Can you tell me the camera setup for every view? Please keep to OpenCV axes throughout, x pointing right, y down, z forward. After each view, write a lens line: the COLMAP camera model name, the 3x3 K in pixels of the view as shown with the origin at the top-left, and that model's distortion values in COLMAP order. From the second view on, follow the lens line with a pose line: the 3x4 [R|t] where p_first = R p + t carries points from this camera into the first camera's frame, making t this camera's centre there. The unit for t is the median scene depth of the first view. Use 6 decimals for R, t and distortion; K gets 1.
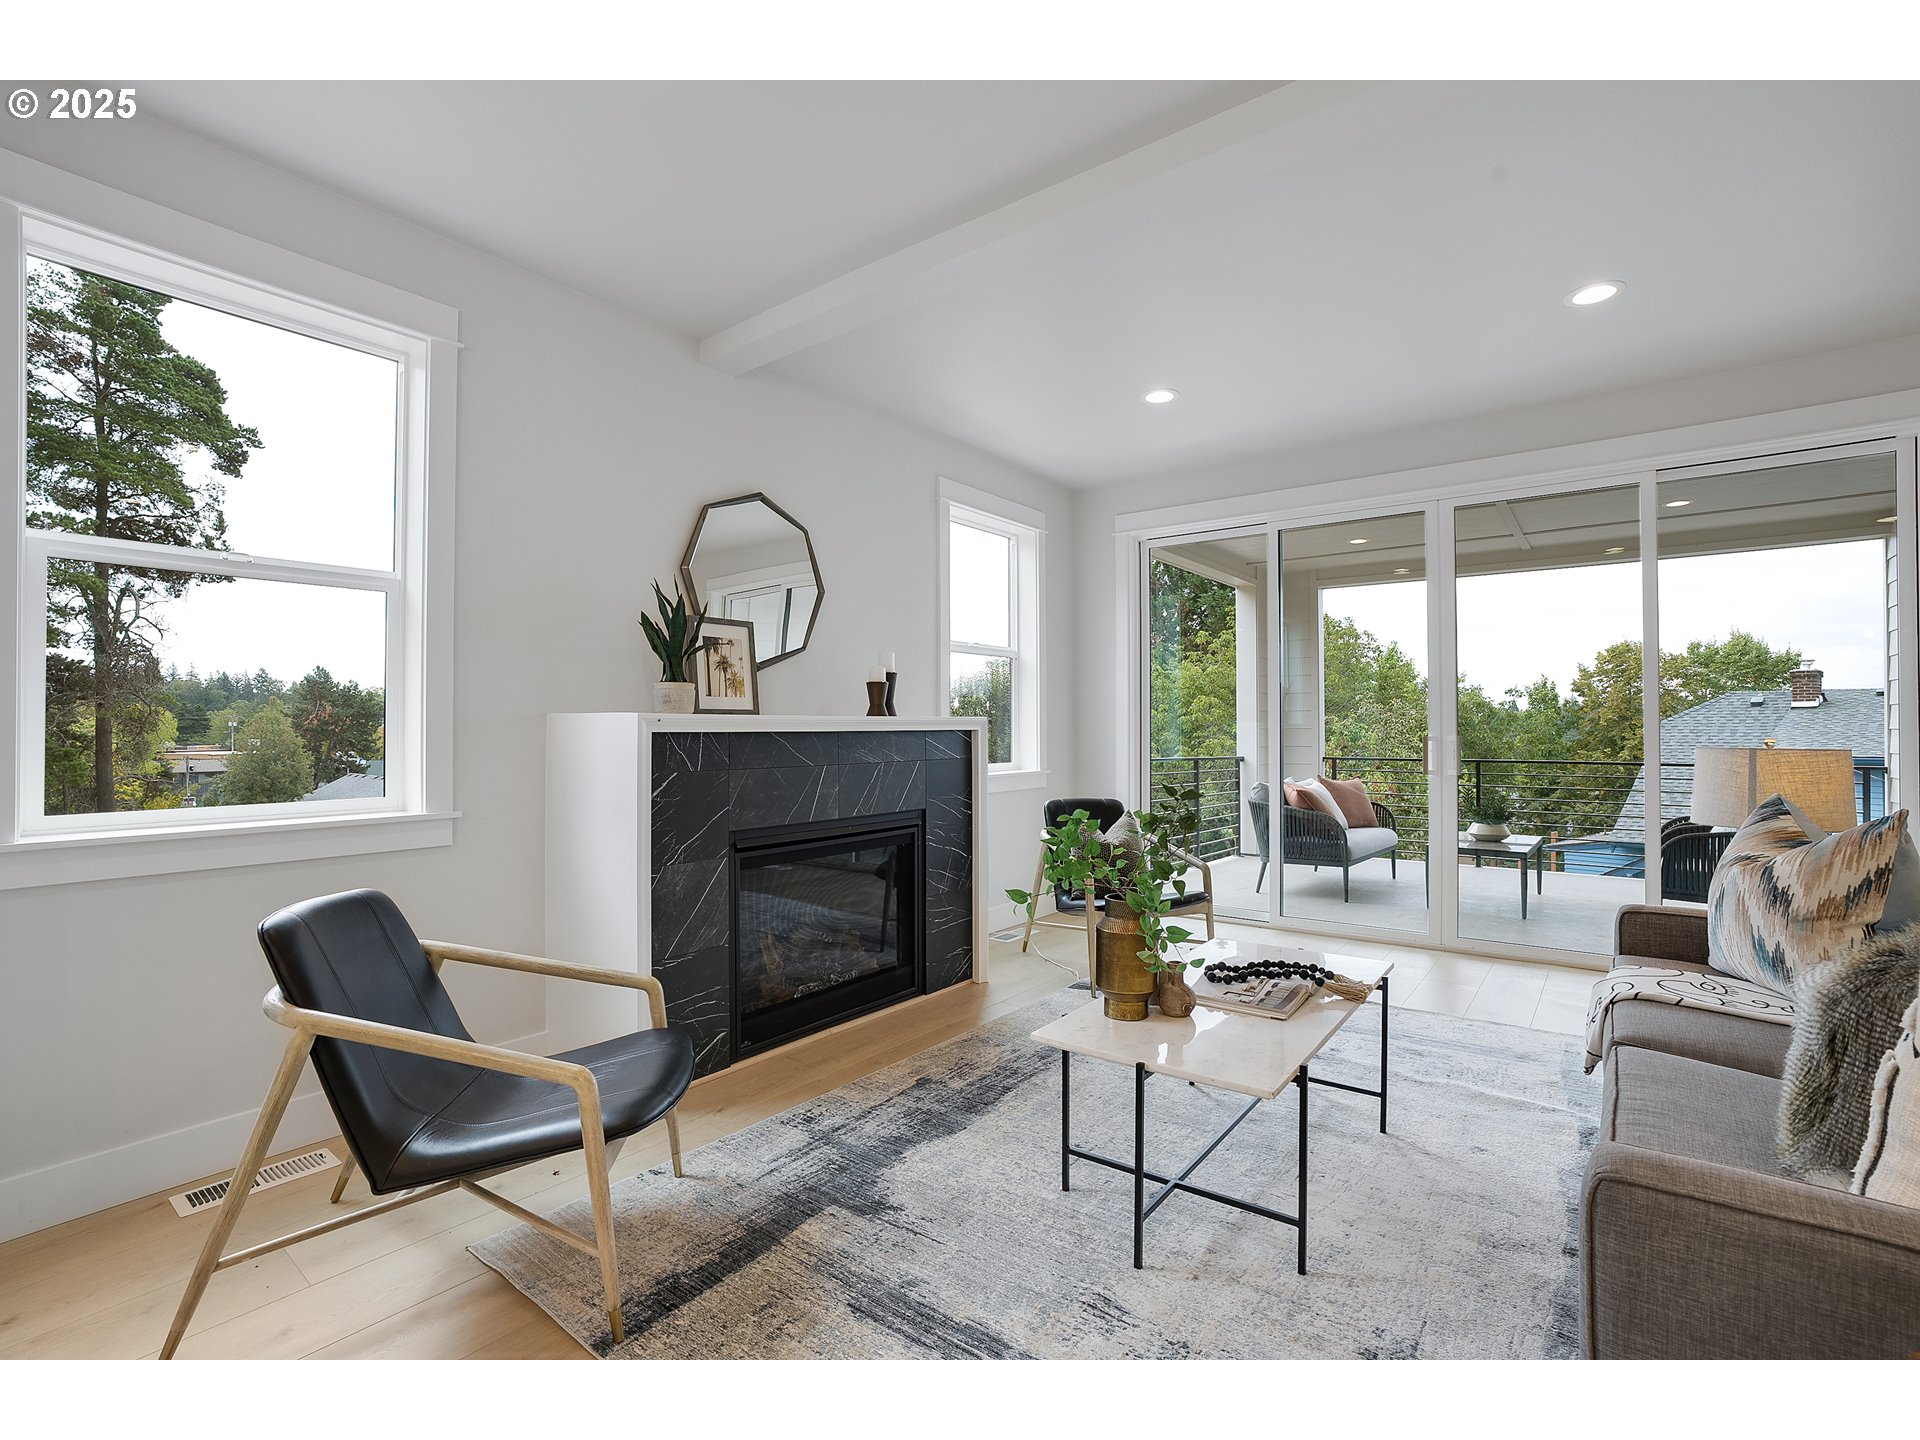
lens RADIAL K [[895.1, 0, 966.6], [0, 895.1, 738.6], [0, 0, 1]] dist [-0.049345, 0.020888]
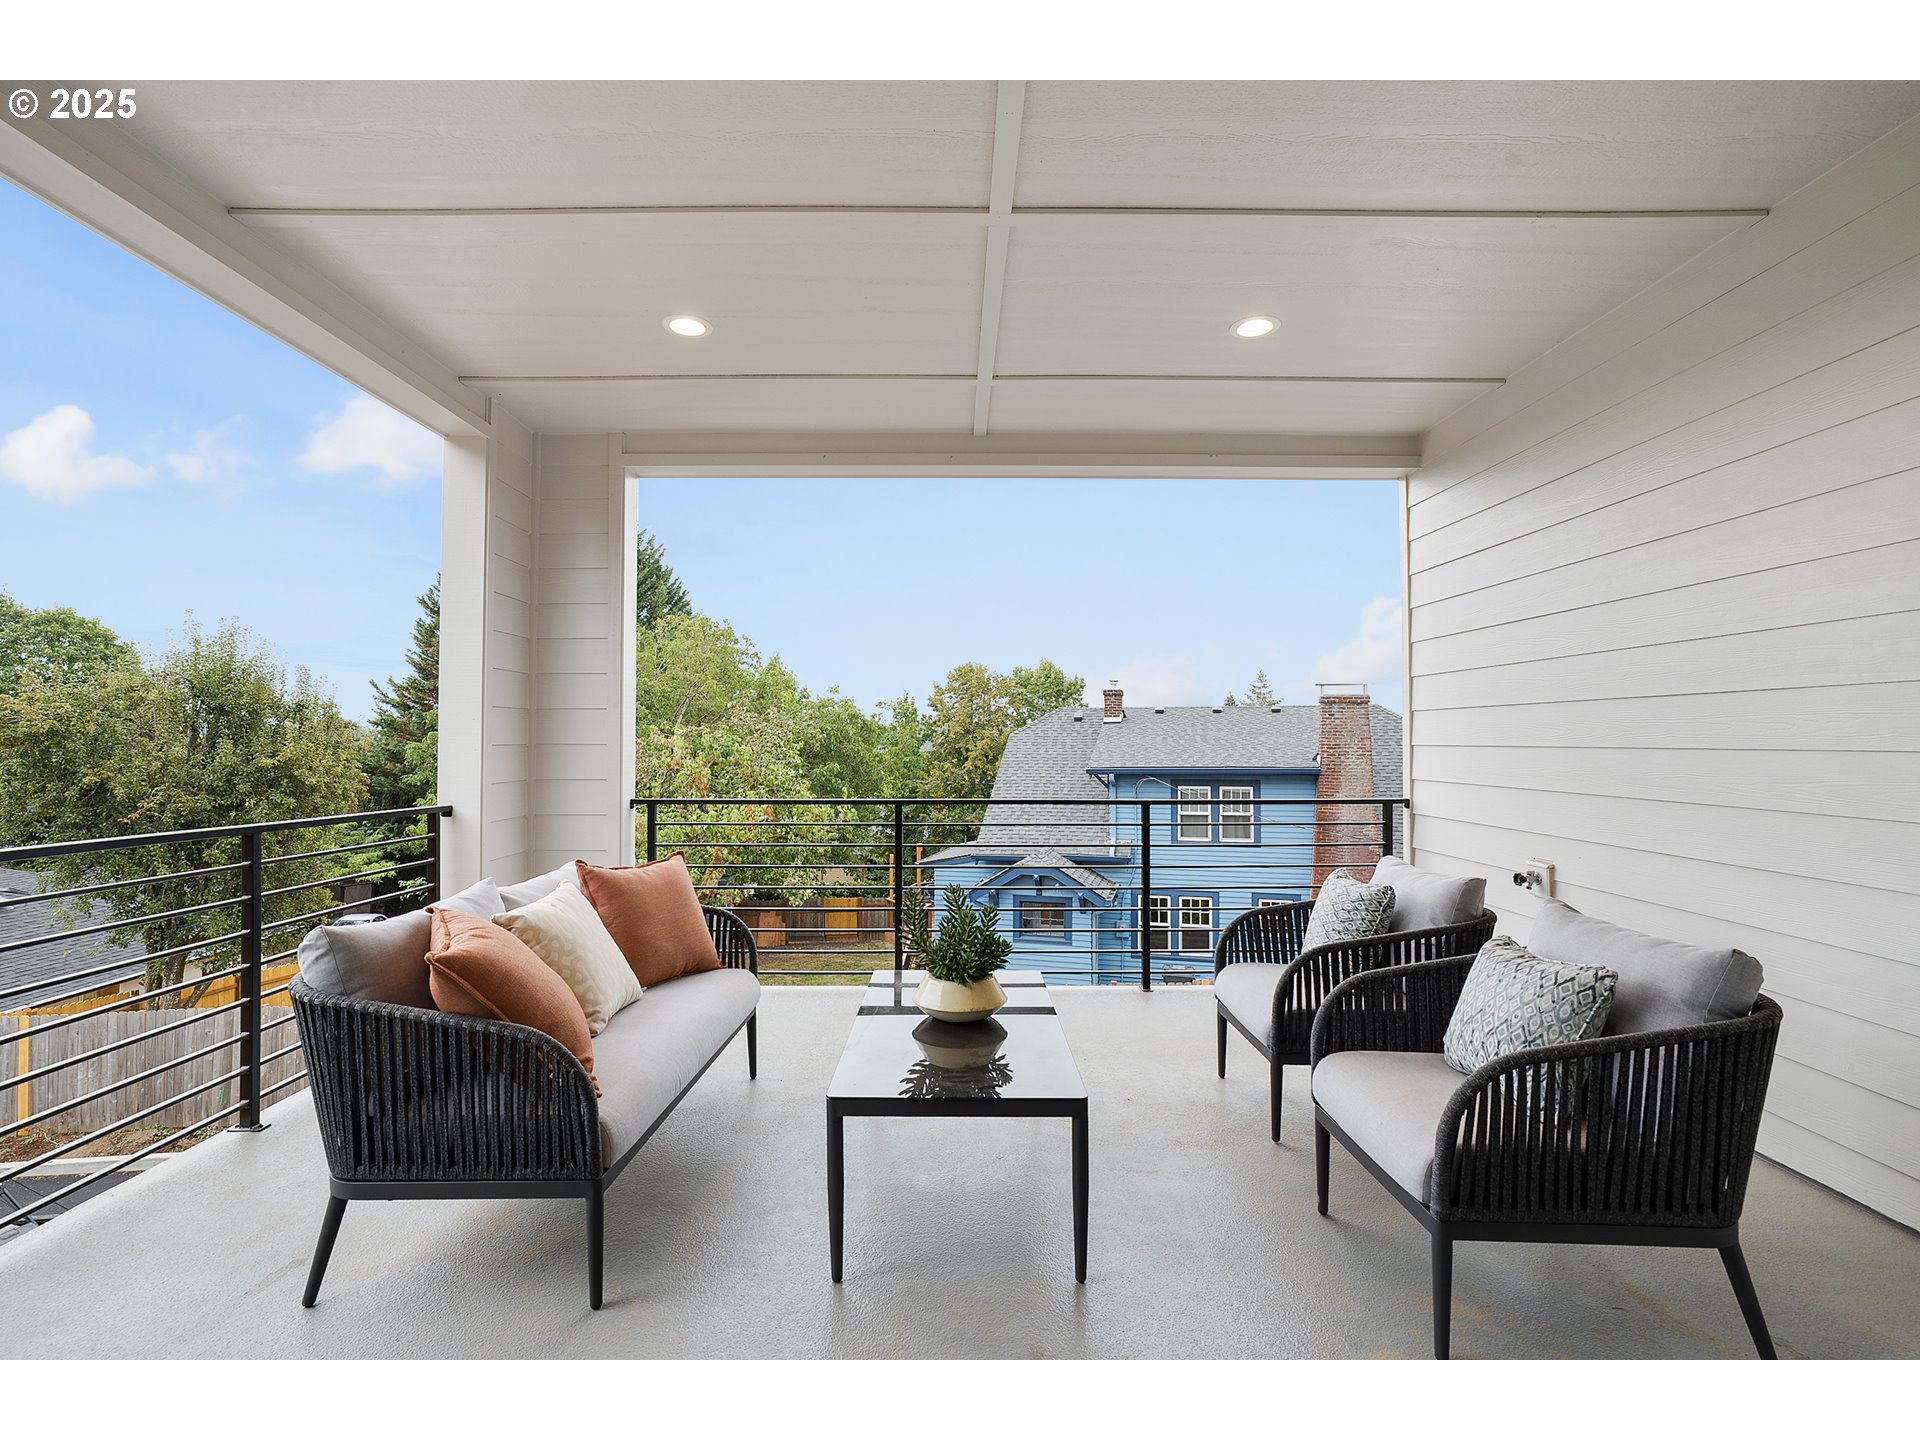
lens RADIAL K [[895.1, 0, 966.6], [0, 895.1, 738.6], [0, 0, 1]] dist [-0.049345, 0.020888]
pose [[0.789768, 0.002739, 0.613400, 0.055463], [0.005259, 0.999923, -0.011236, -0.001830], [-0.613383, 0.012100, 0.789693, 0.109186]]
